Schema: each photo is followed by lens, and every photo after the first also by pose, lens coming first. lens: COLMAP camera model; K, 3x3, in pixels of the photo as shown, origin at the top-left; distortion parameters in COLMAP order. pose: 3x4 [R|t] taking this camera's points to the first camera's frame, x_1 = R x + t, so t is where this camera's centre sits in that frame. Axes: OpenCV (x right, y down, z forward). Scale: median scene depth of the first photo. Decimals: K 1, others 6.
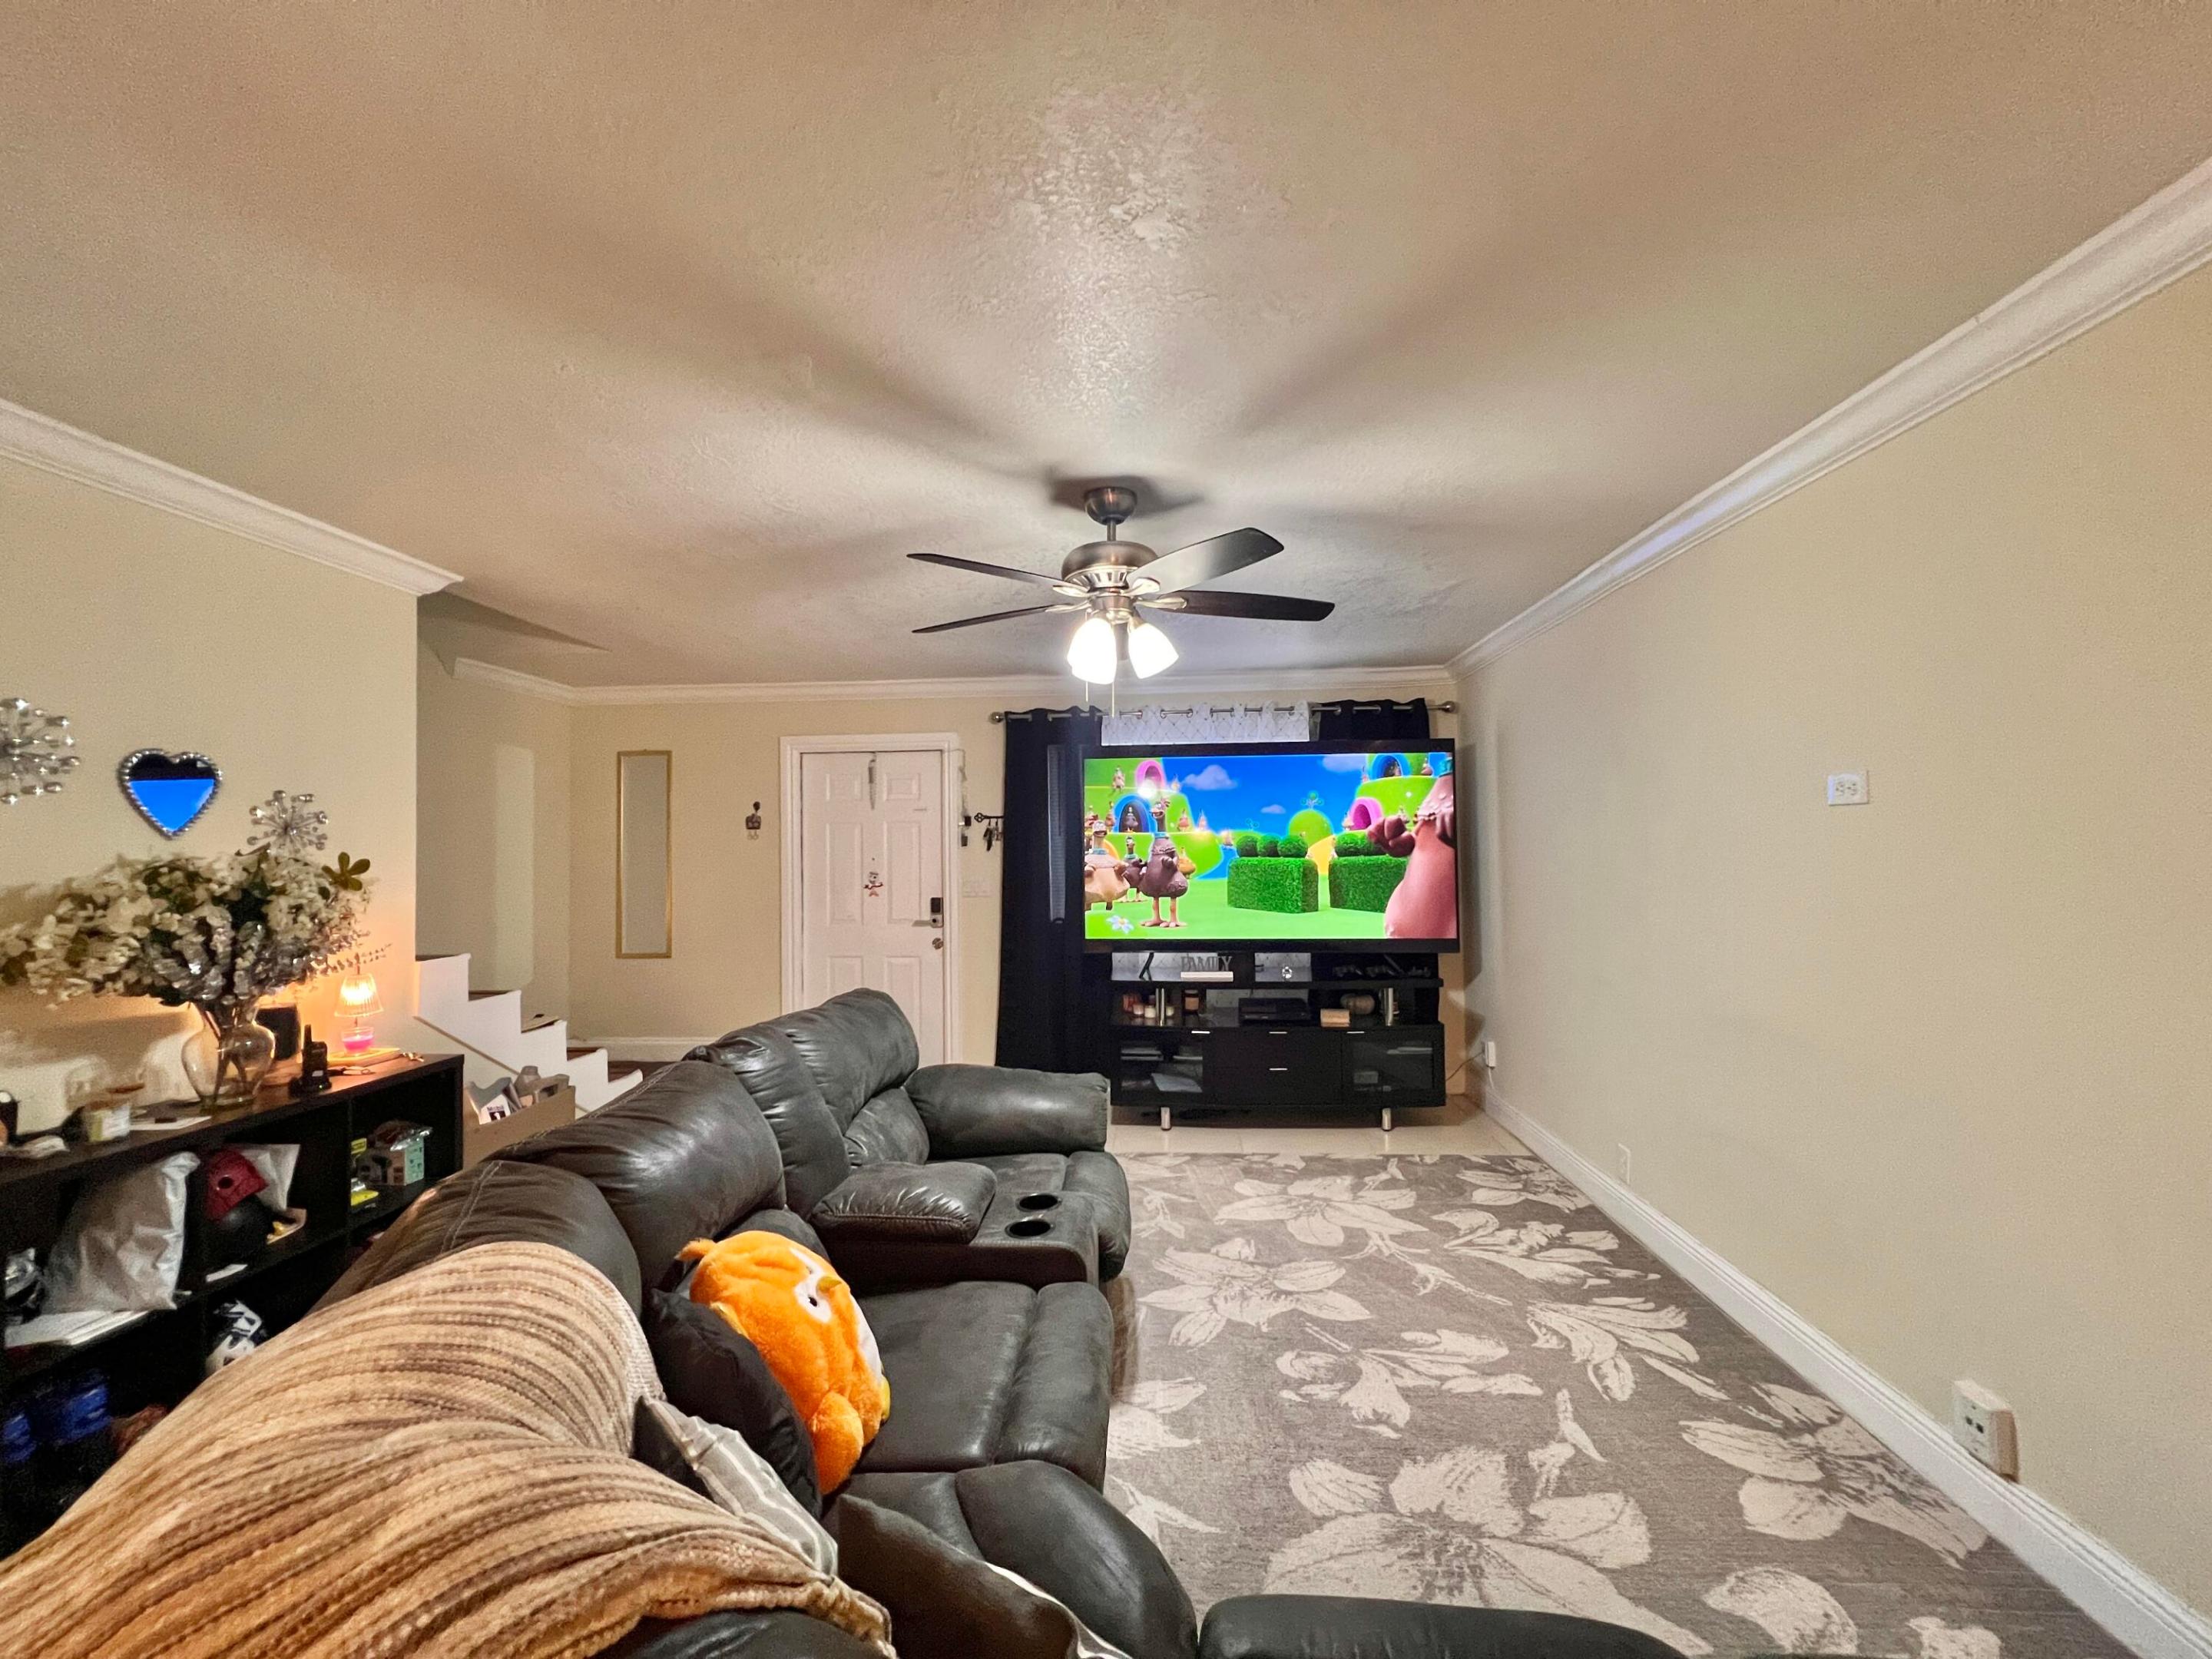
lens RADIAL K [[878.2, 0, 1110.6], [0, 878.2, 832.3], [0, 0, 1]] dist [-0.000276, 0.000052]
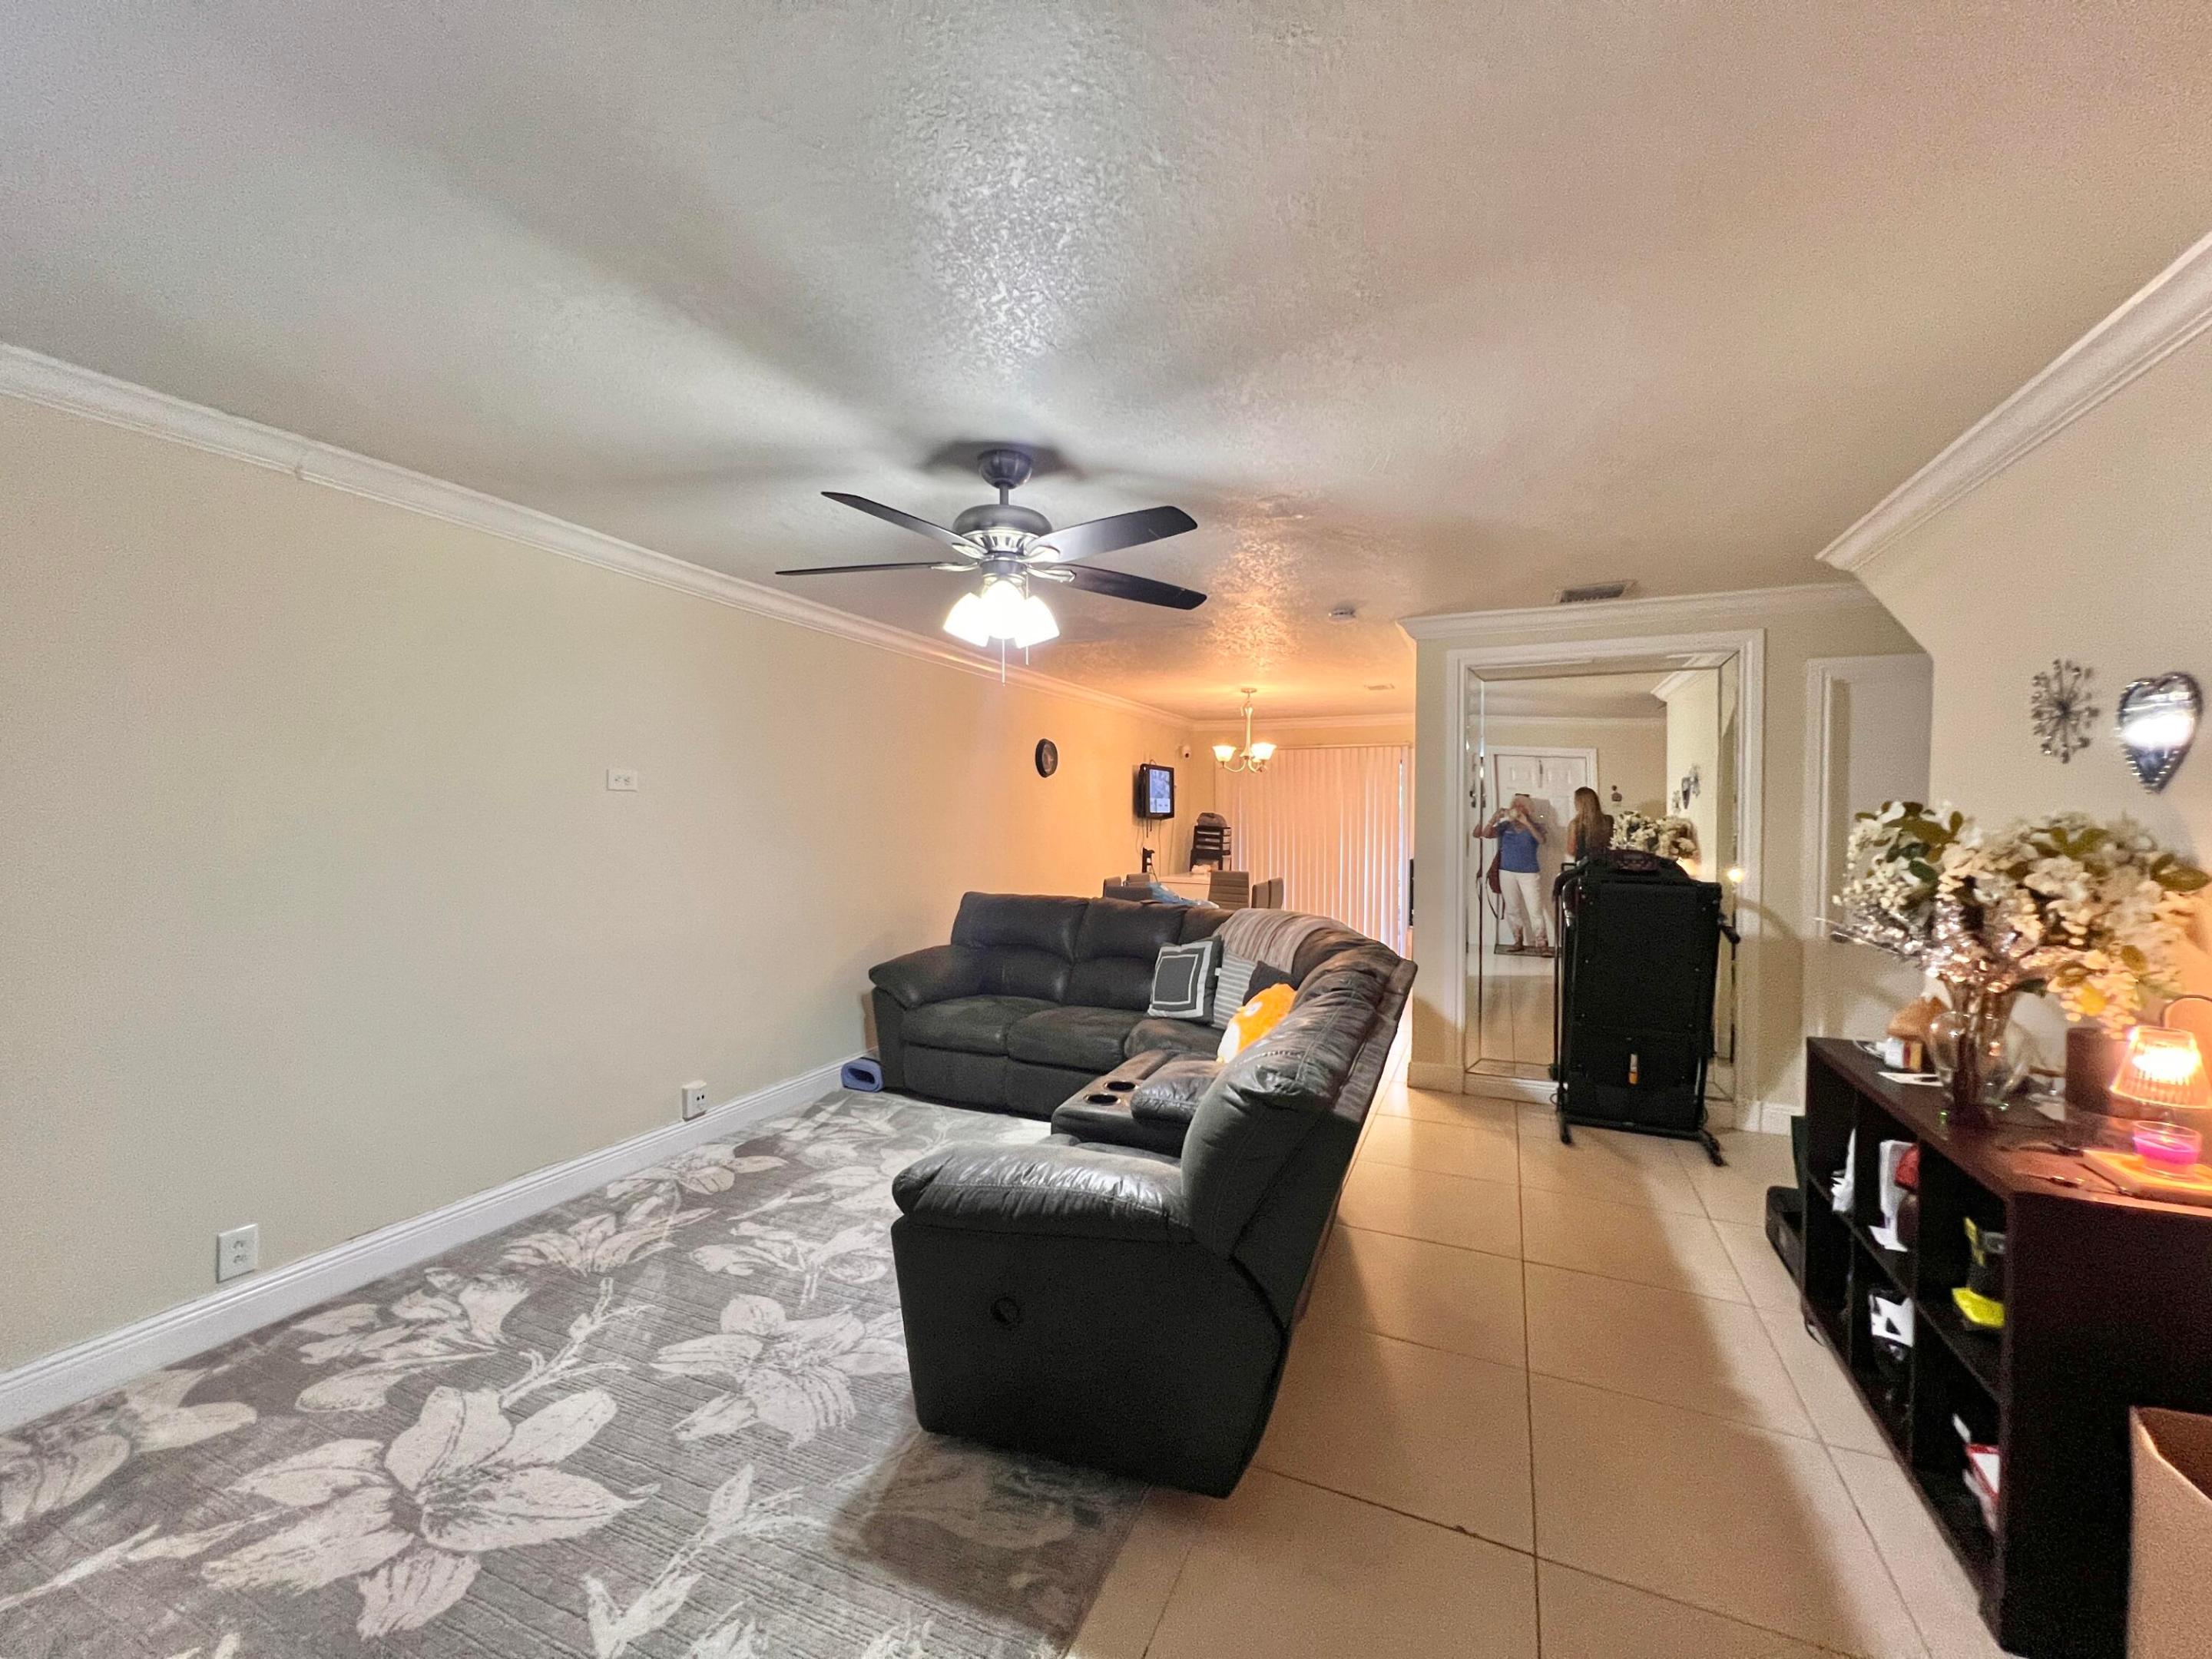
lens RADIAL K [[878.2, 0, 1107.4], [0, 878.2, 831.1], [0, 0, 1]] dist [-0.000276, 0.000052]
pose [[-0.937274, 0.000927, 0.348594, -0.311475], [0.000950, 1.000000, -0.000105, 0.026277], [-0.348593, 0.000233, -0.937274, 1.290883]]
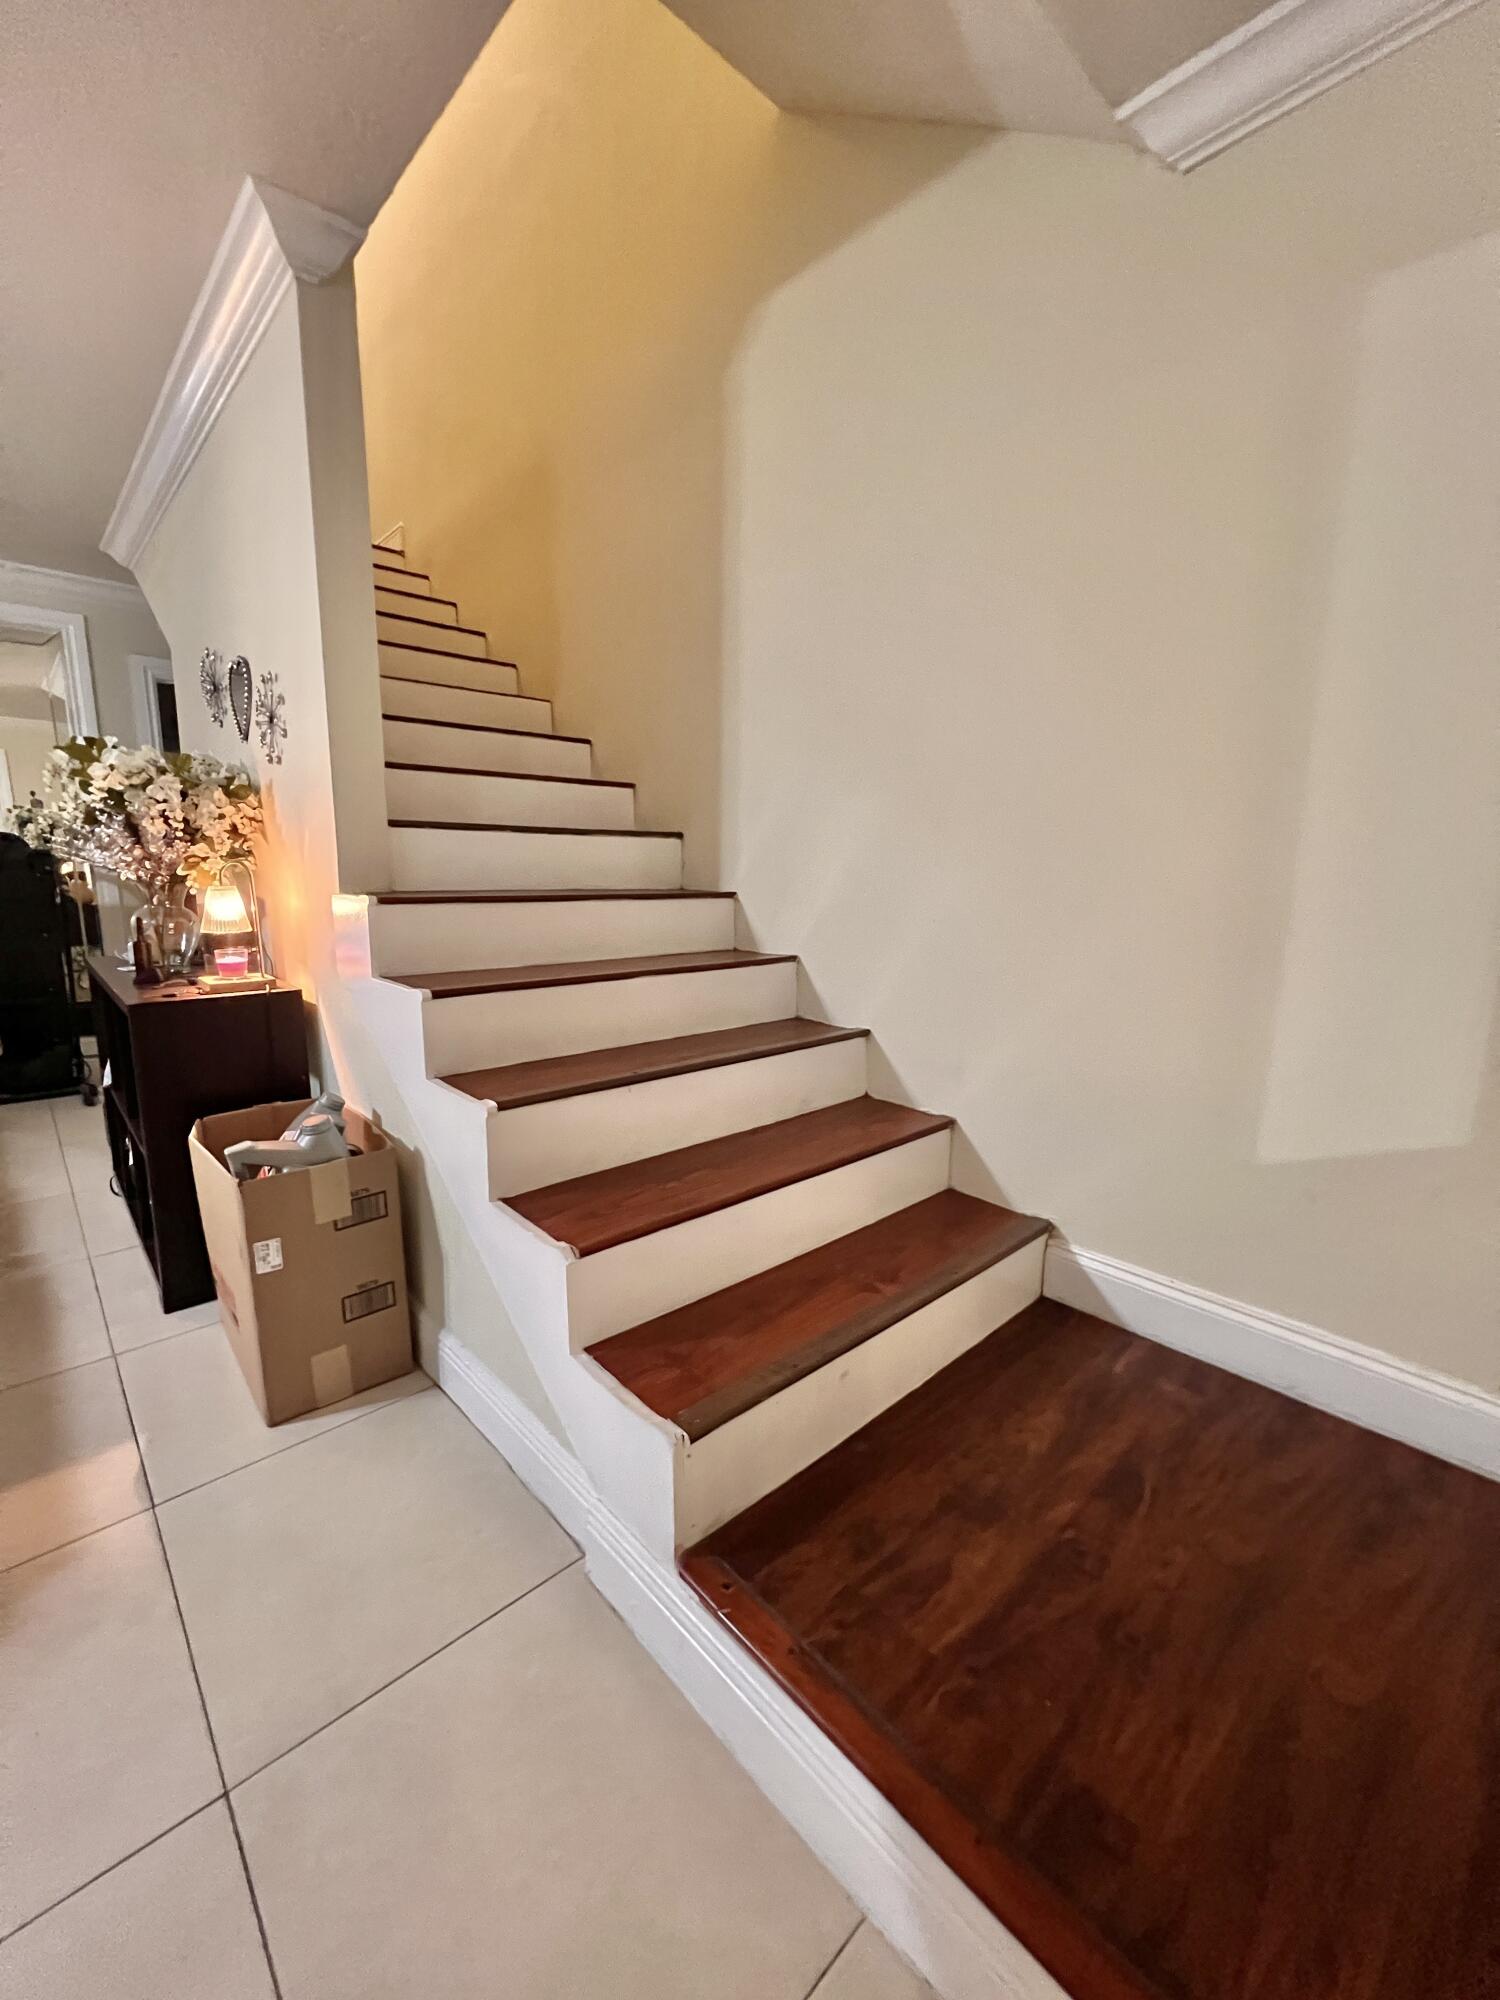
lens RADIAL K [[809.6, 0, 754.7], [0, 809.6, 998.9], [0, 0, 1]] dist [0.001021, -0.000029]
pose [[-0.680554, 0.130439, -0.720993, -0.456549], [0.011554, 0.985814, 0.167443, 0.102493], [0.732606, 0.105624, -0.672407, 1.396591]]
